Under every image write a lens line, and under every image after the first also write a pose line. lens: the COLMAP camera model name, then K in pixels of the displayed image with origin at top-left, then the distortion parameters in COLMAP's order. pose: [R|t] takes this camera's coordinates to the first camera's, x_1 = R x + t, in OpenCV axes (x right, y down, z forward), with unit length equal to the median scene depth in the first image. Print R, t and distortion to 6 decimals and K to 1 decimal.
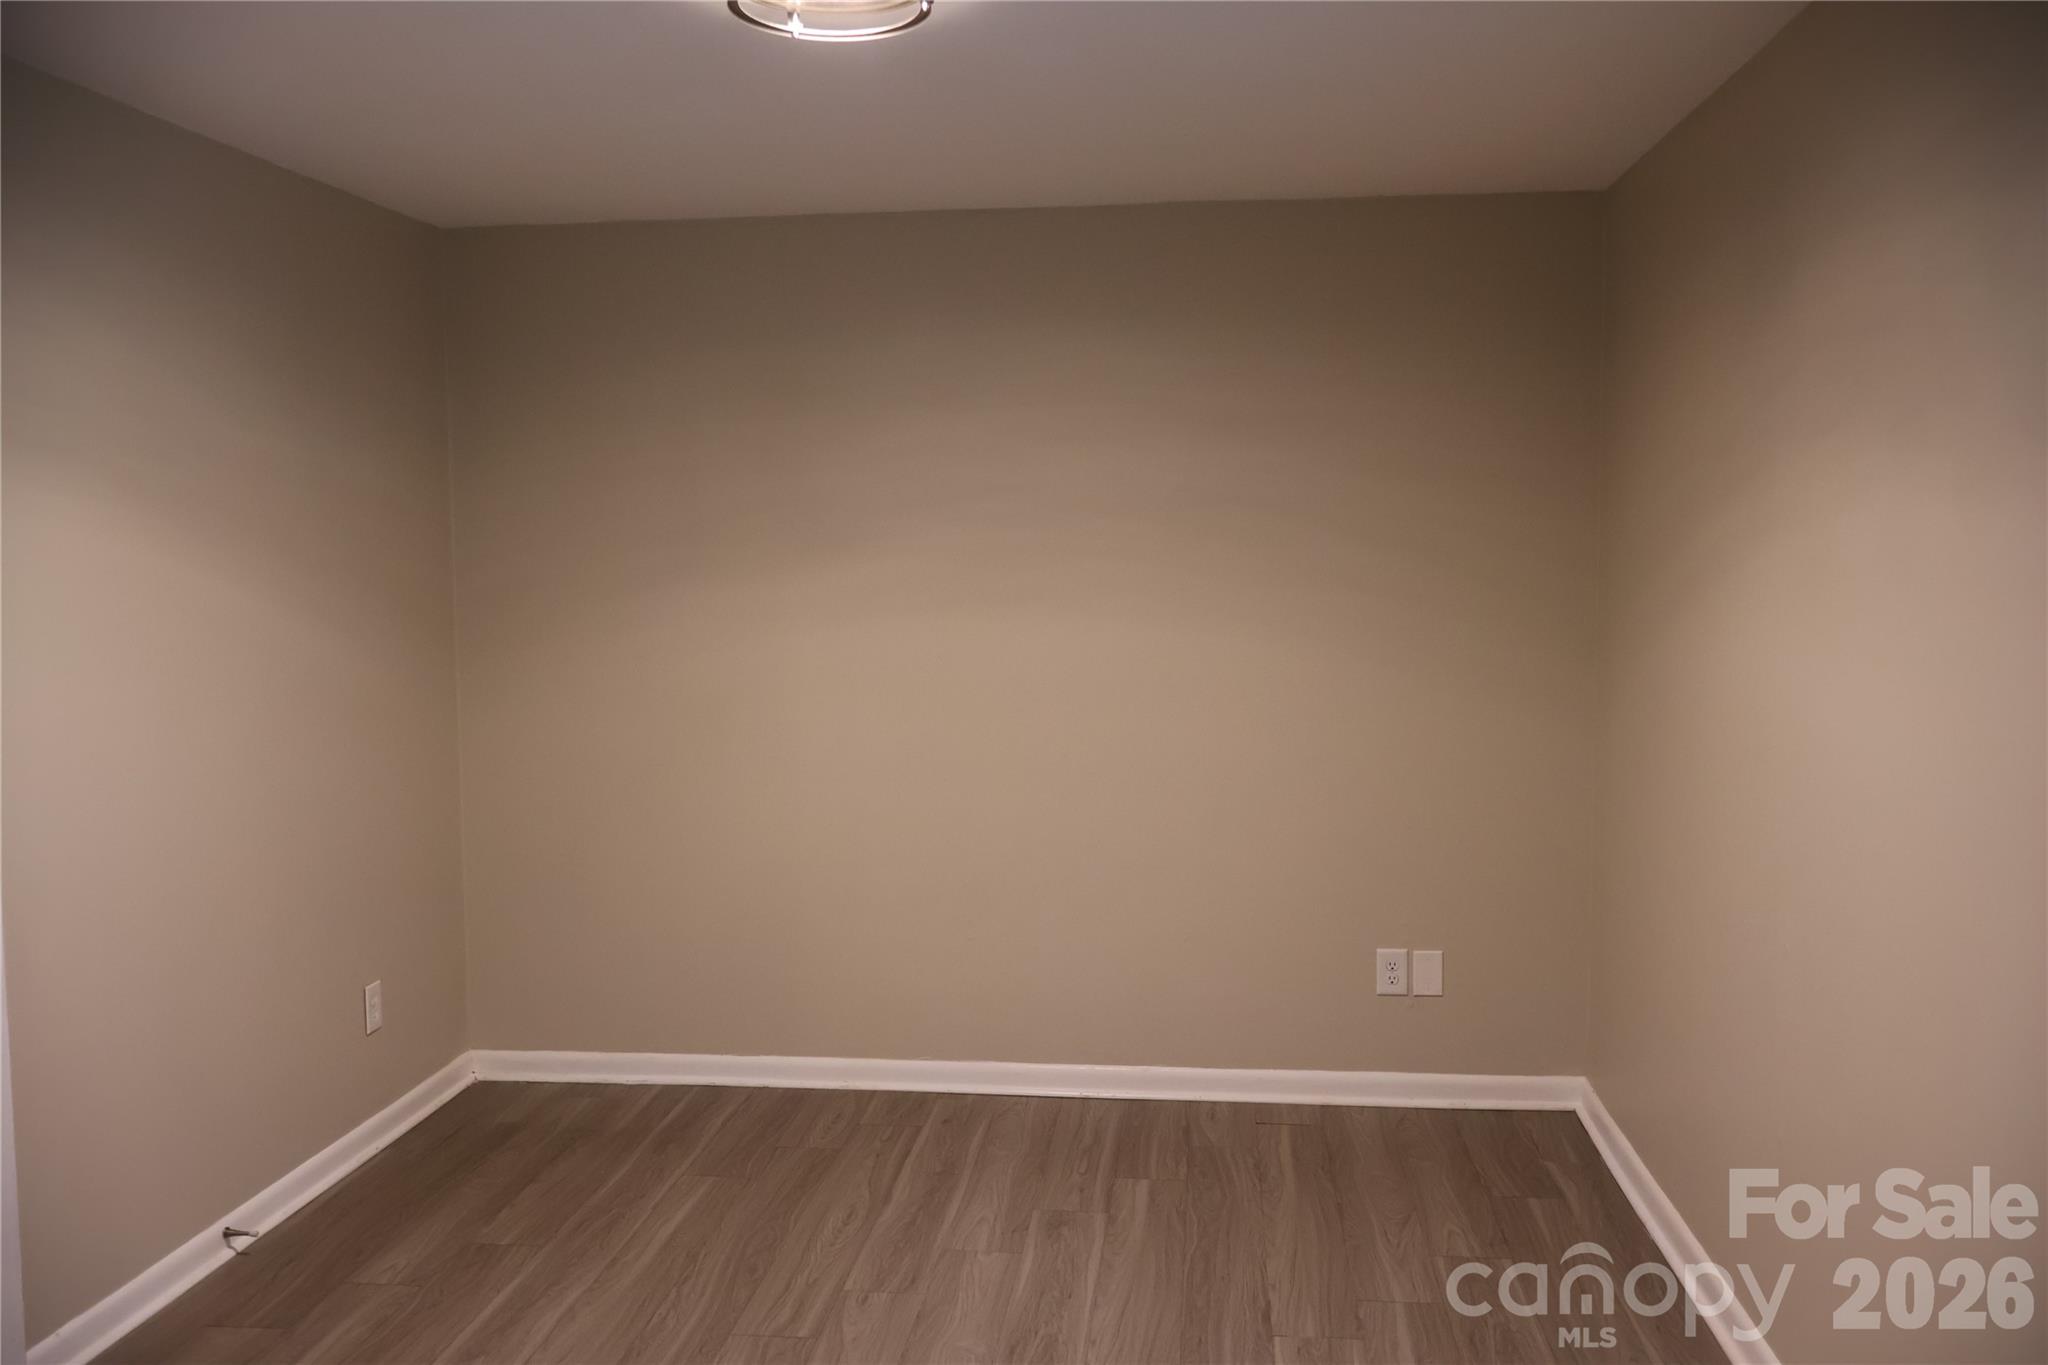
lens RADIAL K [[1738.3, 0, 1024.0], [0, 1738.3, 682.5], [0, 0, 1]] dist [-0.000186, -0.001132]
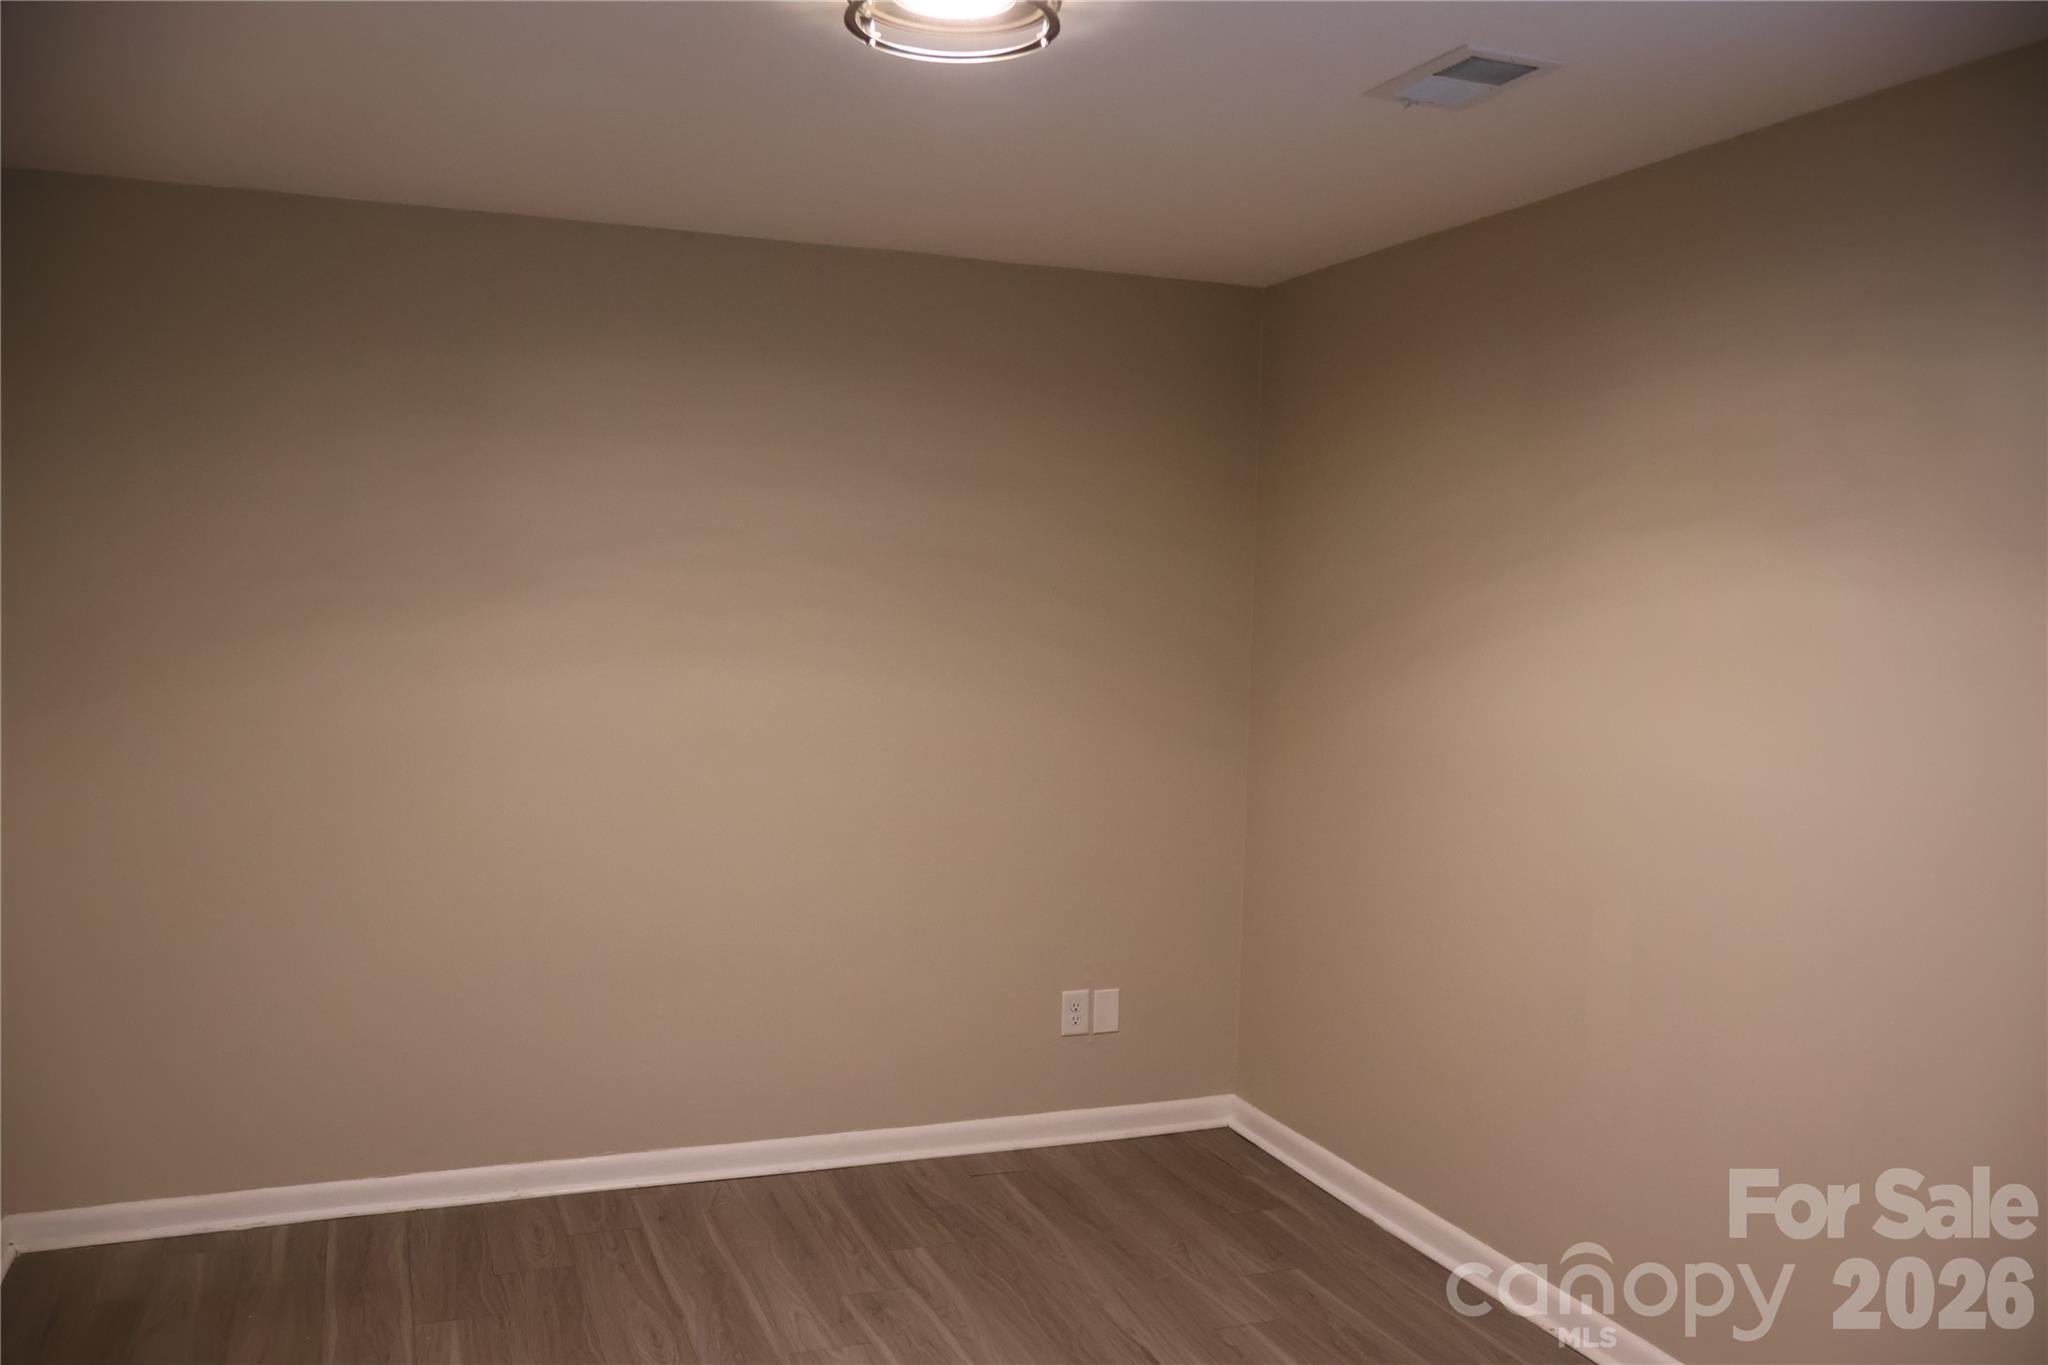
lens RADIAL K [[1719.4, 0, 1024.0], [0, 1719.4, 682.5], [0, 0, 1]] dist [-0.003359, 0.008912]
pose [[0.880305, 0.005910, 0.474372, -0.317209], [0.007571, 0.999620, -0.026503, -0.003771], [-0.474348, 0.026922, 0.879926, 0.111174]]
